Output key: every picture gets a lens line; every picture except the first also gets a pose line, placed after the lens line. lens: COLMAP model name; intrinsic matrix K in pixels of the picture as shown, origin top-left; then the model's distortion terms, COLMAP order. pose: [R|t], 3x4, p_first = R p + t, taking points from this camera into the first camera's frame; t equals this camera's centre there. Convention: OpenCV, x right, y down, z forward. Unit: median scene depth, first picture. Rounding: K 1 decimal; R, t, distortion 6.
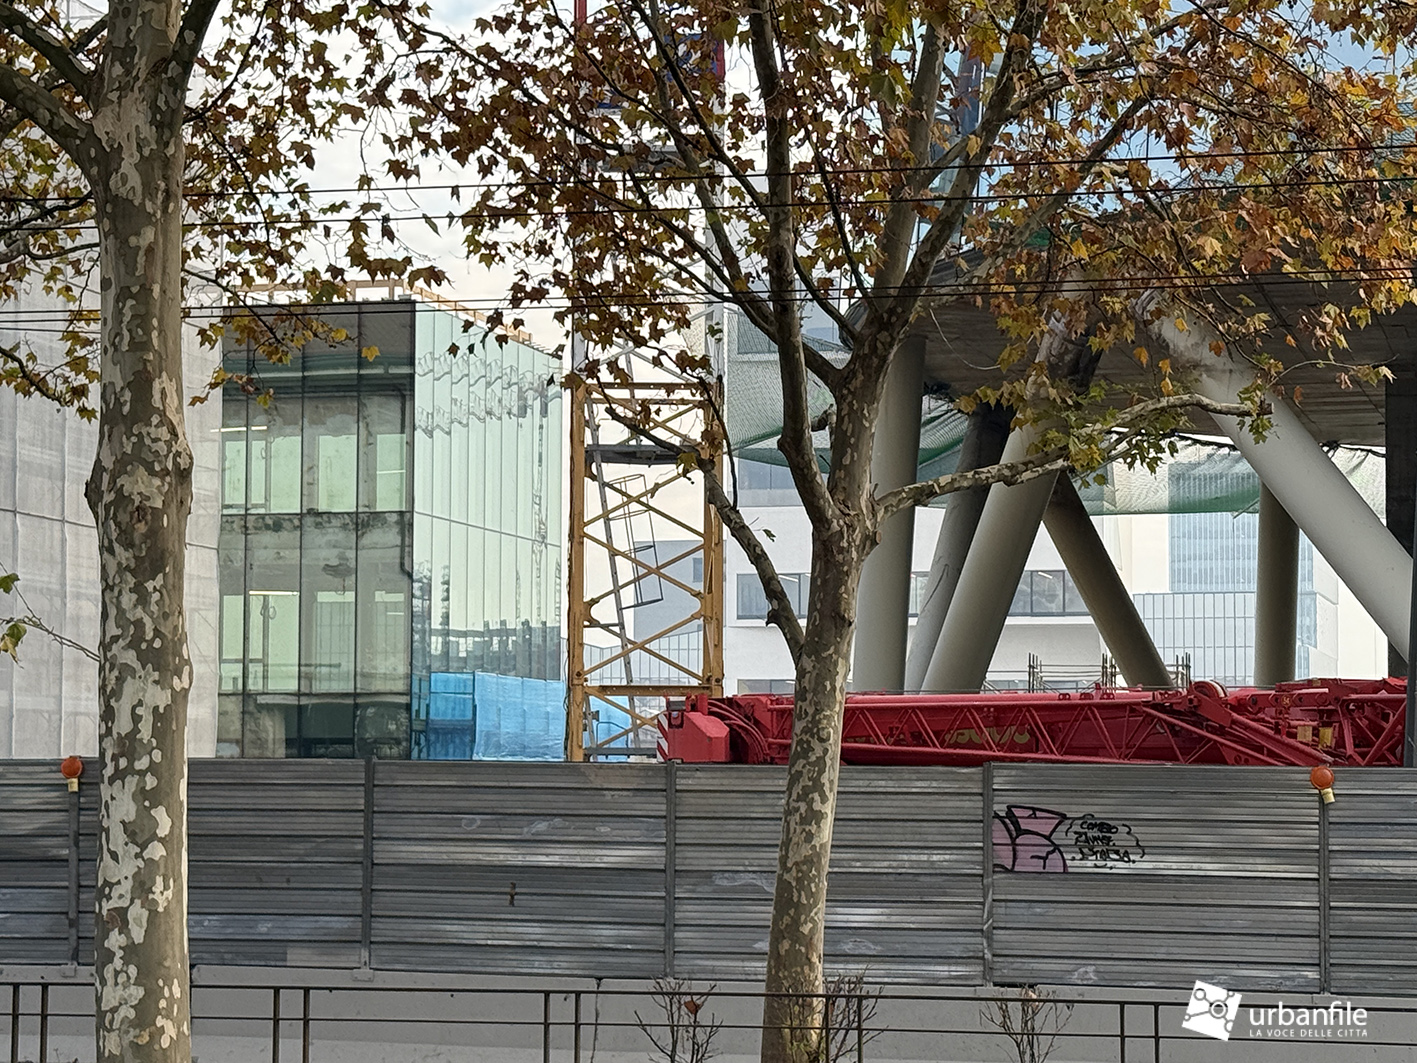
lens RADIAL K [[3427.2, 0, 718.8], [0, 3427.2, 520.8], [0, 0, 1]] dist [0.126718, 0.000000]
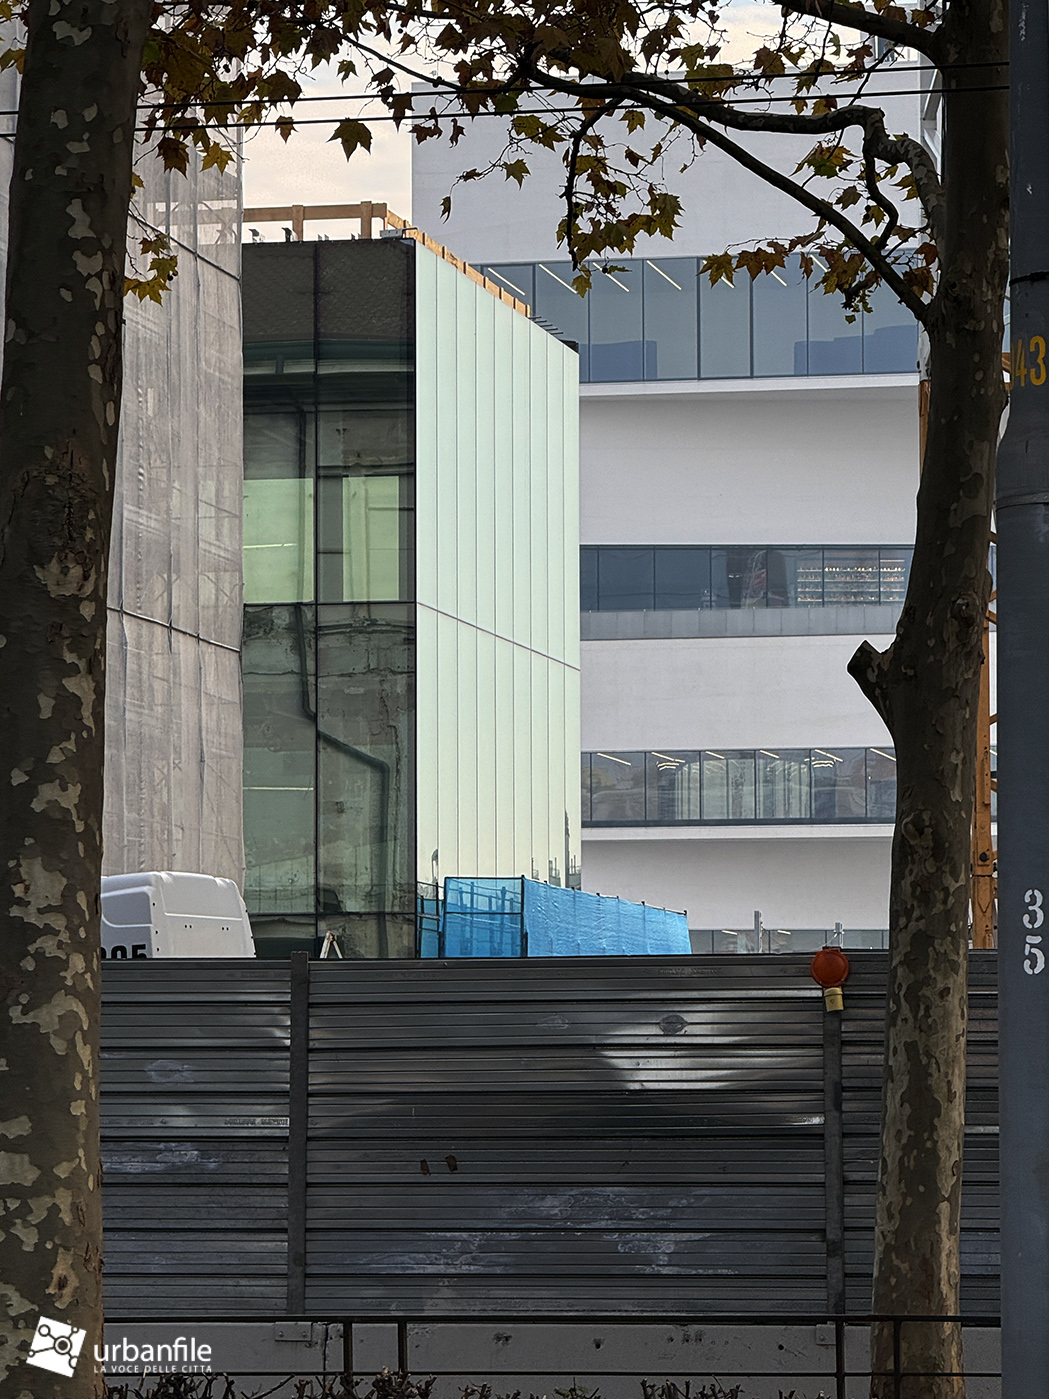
lens RADIAL K [[5521.0, 0, 524.3], [0, 5521.0, 700.0], [0, 0, 1]] dist [-0.043972, 0.000000]
pose [[0.993232, 0.006732, 0.115948, -0.367470], [-0.006397, 0.999974, -0.003257, 0.034786], [-0.115967, 0.002493, 0.993250, 0.140225]]
